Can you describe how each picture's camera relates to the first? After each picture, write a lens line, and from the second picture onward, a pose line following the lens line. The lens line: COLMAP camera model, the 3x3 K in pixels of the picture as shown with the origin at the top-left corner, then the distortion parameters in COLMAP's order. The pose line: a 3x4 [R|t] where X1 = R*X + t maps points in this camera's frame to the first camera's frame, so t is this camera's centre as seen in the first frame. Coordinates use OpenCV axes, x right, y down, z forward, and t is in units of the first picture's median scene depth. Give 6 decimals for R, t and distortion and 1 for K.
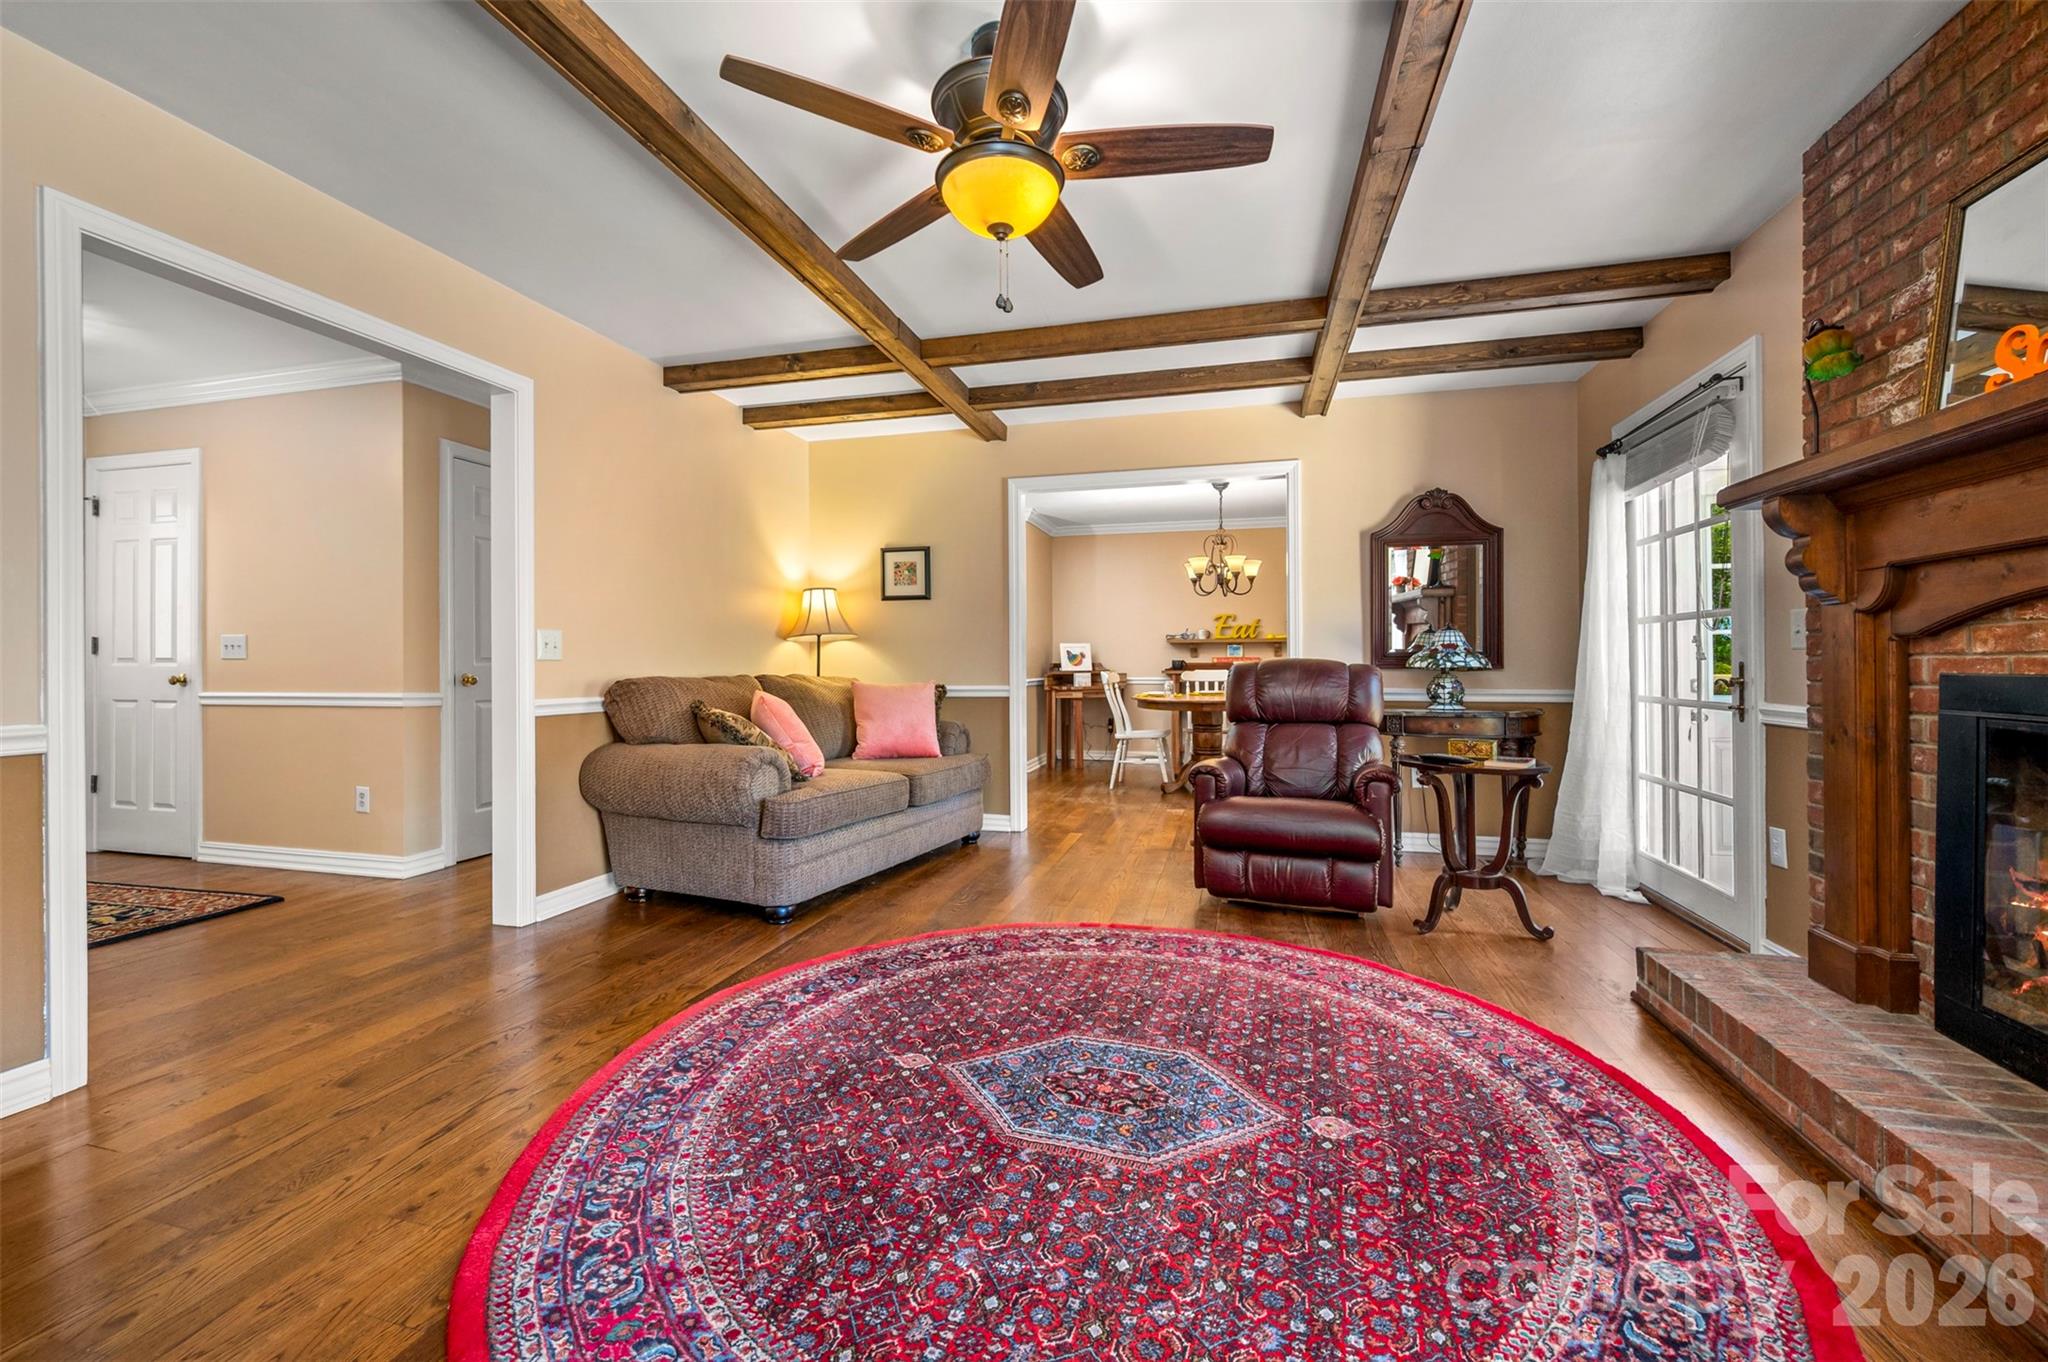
lens RADIAL K [[824.6, 0, 1023.0], [0, 824.6, 663.9], [0, 0, 1]] dist [0.000140, 0.000306]
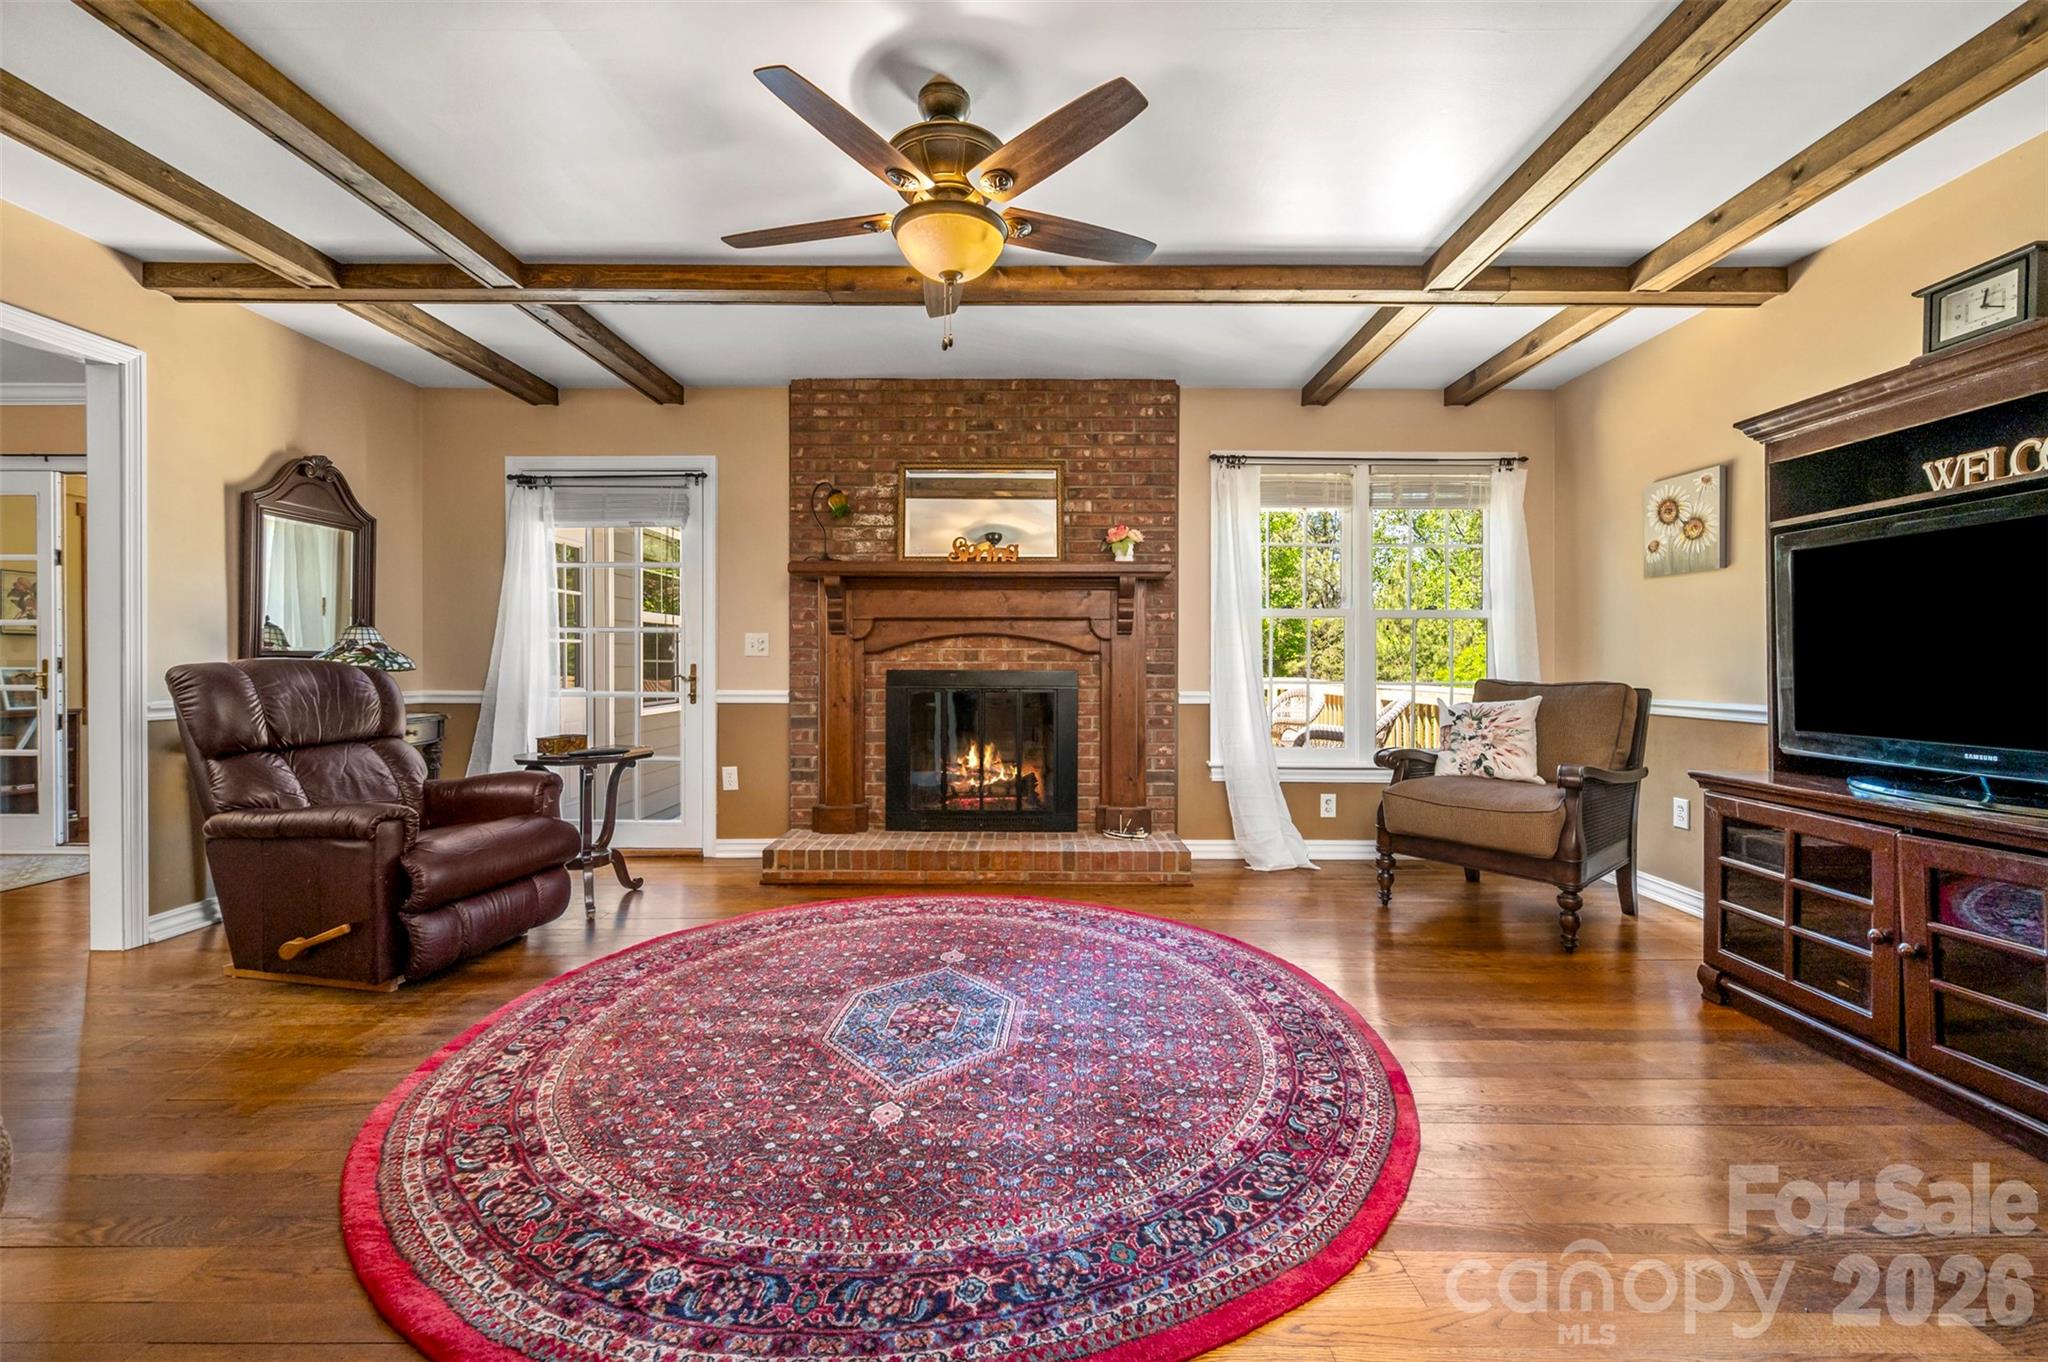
lens RADIAL K [[824.6, 0, 1030.5], [0, 824.6, 666.5], [0, 0, 1]] dist [0.000140, 0.000306]
pose [[-0.249801, -0.004244, 0.968288, -1.100703], [0.000310, 0.999990, 0.004463, -0.006331], [-0.968297, 0.001416, -0.249797, 1.144155]]
